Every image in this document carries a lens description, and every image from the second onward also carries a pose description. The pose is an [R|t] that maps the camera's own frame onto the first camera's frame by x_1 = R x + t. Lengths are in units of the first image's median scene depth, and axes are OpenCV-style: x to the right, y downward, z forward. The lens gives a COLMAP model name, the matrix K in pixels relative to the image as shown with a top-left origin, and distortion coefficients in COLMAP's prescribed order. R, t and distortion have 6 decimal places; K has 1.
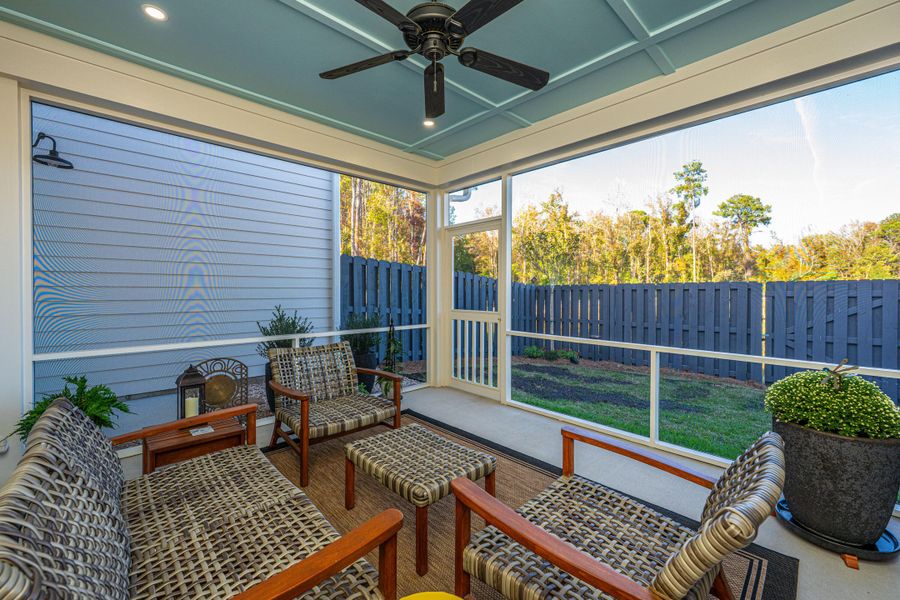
lens RADIAL K [[369.3, 0, 449.6], [0, 369.3, 293.9], [0, 0, 1]] dist [0.000142, 0.000170]
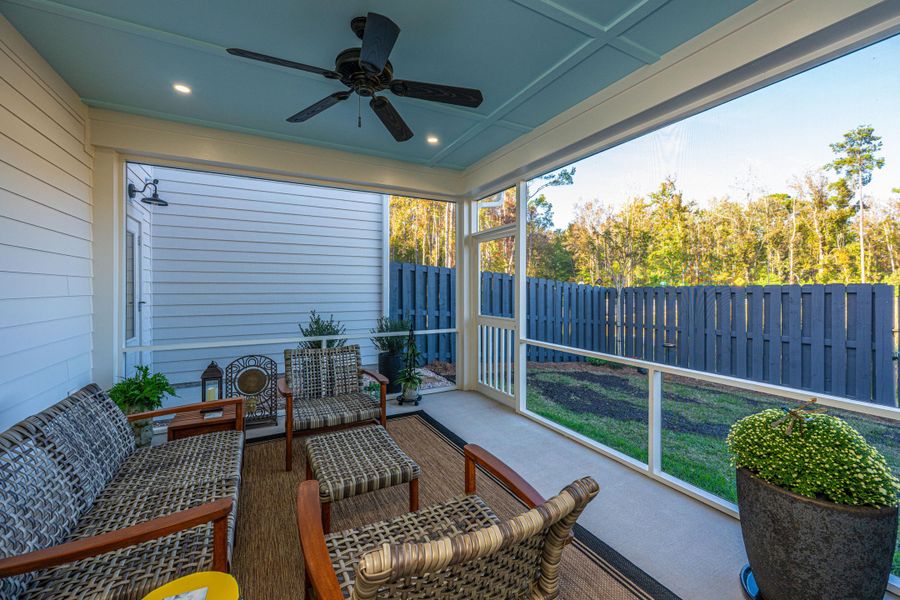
lens RADIAL K [[364.5, 0, 448.6], [0, 364.5, 288.7], [0, 0, 1]] dist [0.001029, 0.000174]
pose [[0.963877, -0.002998, -0.266330, 0.193439], [0.000144, 0.999942, -0.010736, -0.019519], [0.266347, 0.010310, 0.963822, 0.009608]]
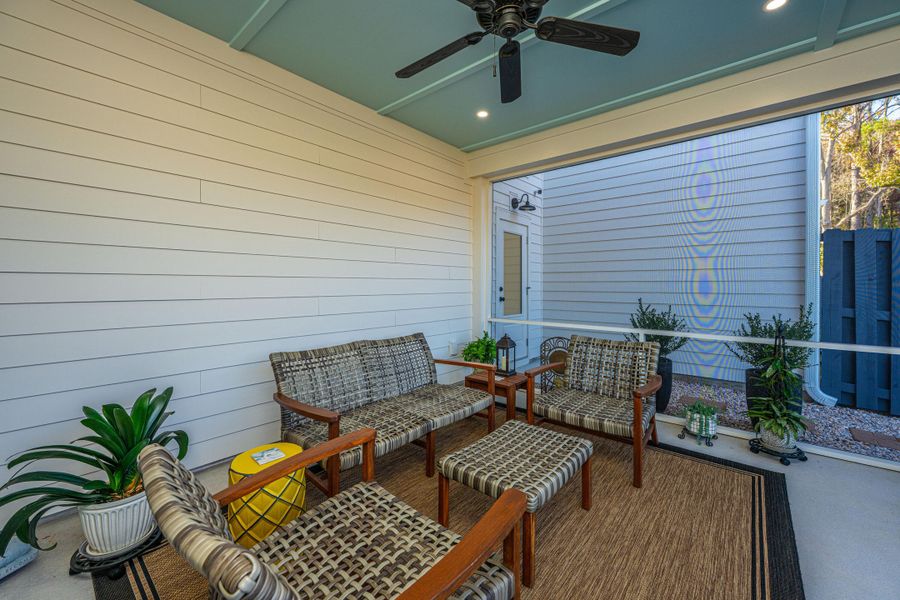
lens RADIAL K [[359.0, 0, 447.2], [0, 359.0, 286.5], [0, 0, 1]] dist [0.001184, 0.000049]
pose [[0.107417, 0.001558, -0.994213, 0.337582], [-0.009836, 0.999951, 0.000505, 0.002447], [0.994165, 0.009725, 0.107428, 0.297223]]
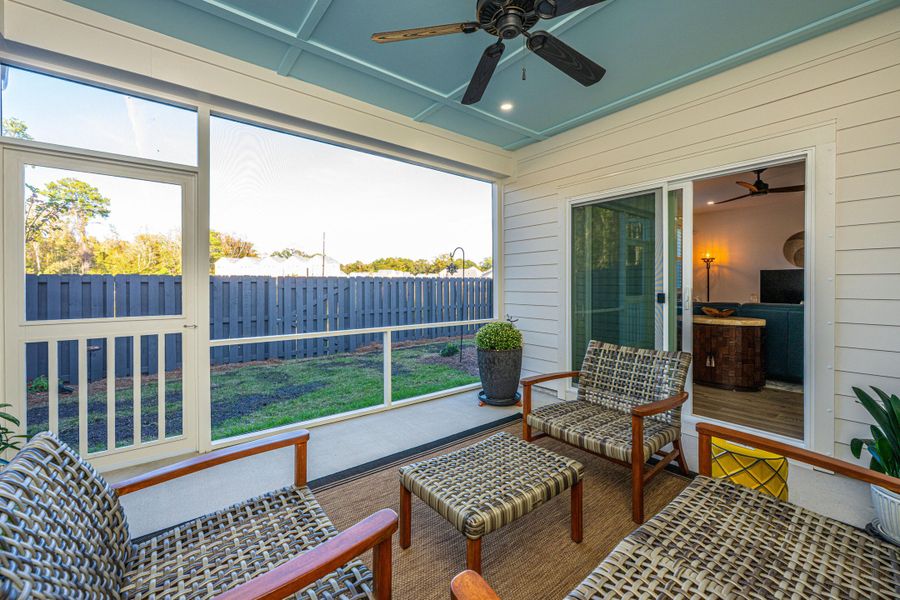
lens RADIAL K [[359.0, 0, 447.2], [0, 359.0, 286.5], [0, 0, 1]] dist [0.001184, 0.000049]
pose [[0.089694, -0.005655, 0.995953, -0.388694], [0.009026, 0.999947, 0.004865, -0.000218], [-0.995928, 0.008554, 0.089741, 0.428839]]
